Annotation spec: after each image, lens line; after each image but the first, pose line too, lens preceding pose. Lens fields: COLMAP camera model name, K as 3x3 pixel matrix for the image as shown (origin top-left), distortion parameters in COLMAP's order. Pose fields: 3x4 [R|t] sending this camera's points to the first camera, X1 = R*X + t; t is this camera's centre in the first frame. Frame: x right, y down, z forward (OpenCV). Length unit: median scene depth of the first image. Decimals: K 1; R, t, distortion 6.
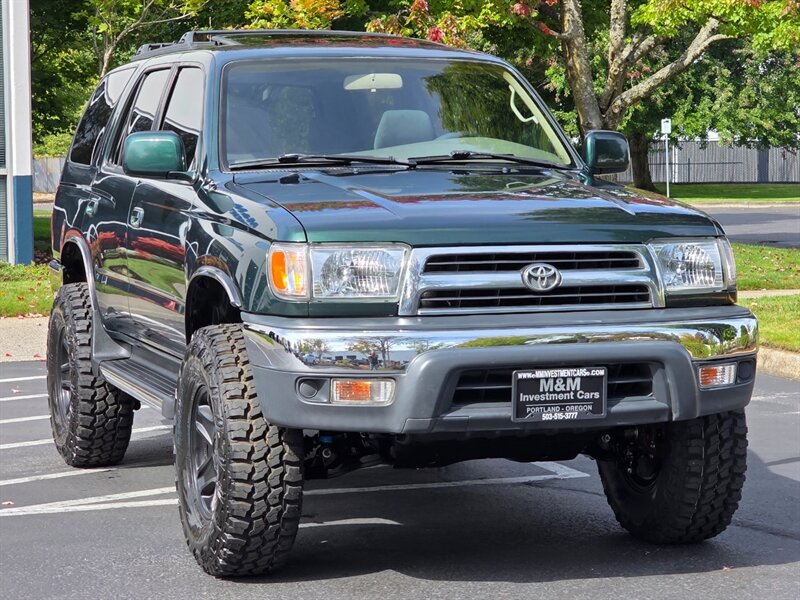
lens RADIAL K [[2133.1, 0, 396.1], [0, 2133.1, 301.4], [0, 0, 1]] dist [-0.221825, 0.000000]
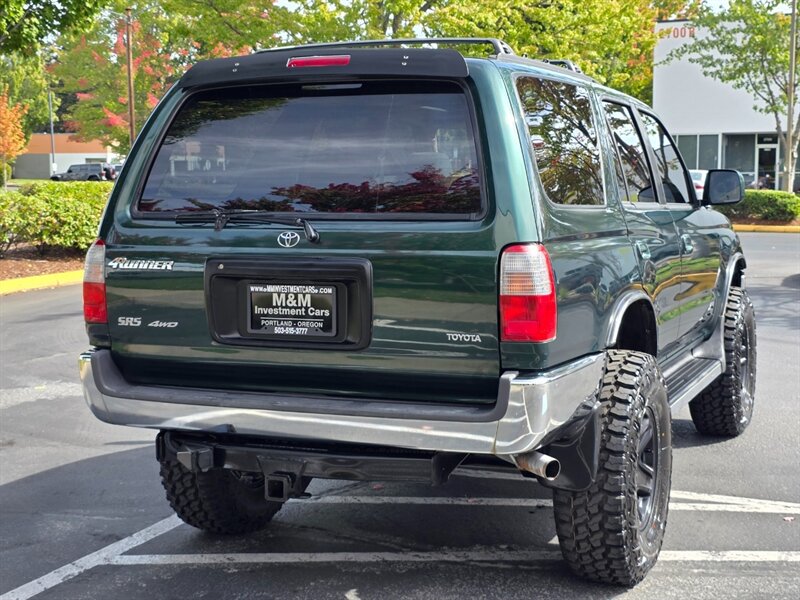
lens RADIAL K [[1272.2, 0, 404.8], [0, 1272.2, 293.2], [0, 0, 1]] dist [0.073244, 0.000000]
pose [[-0.755651, -0.049197, 0.653124, -0.579906], [0.059615, 0.987870, 0.143385, -0.152913], [-0.652256, 0.147286, -0.743552, 2.039208]]
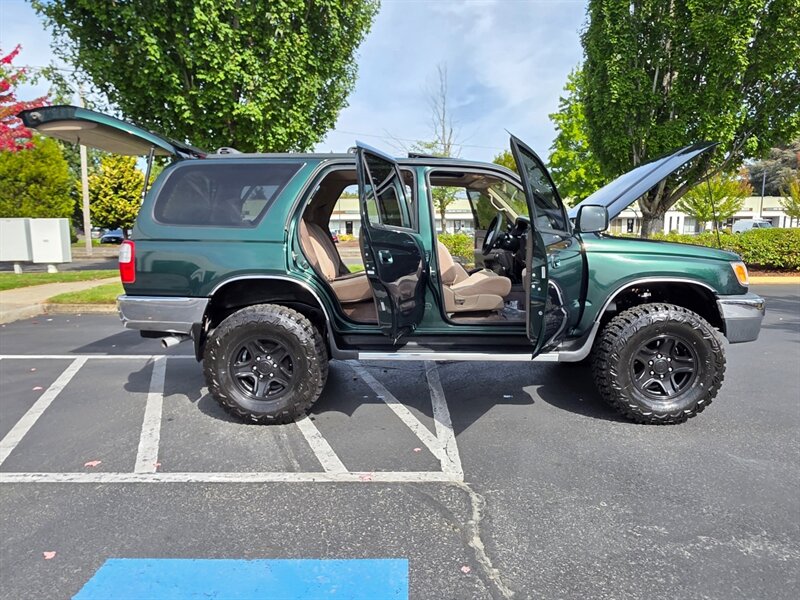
lens RADIAL K [[547.7, 0, 397.7], [0, 547.7, 304.0], [0, 0, 1]] dist [0.001319, 0.015652]
pose [[0.326360, -0.119588, 0.937650, -0.698063], [0.062420, 0.992526, 0.104861, -0.064498], [-0.943182, 0.024305, 0.331385, 1.129496]]
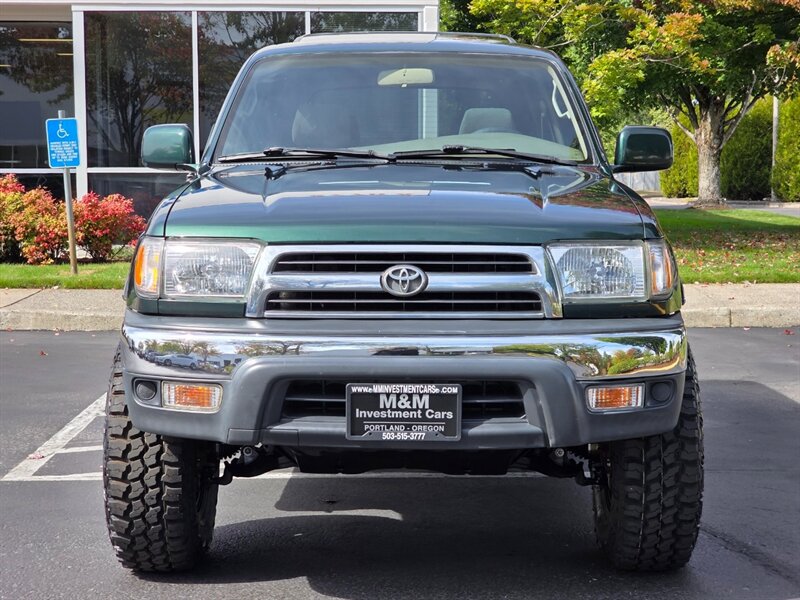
lens RADIAL K [[1578.2, 0, 398.6], [0, 1578.2, 255.6], [0, 0, 1]] dist [-0.096771, 0.000000]
pose [[0.947331, 0.026464, -0.319161, 0.278078], [-0.029445, 0.999556, -0.004520, -0.018682], [0.318900, 0.013679, 0.947690, 0.359415]]
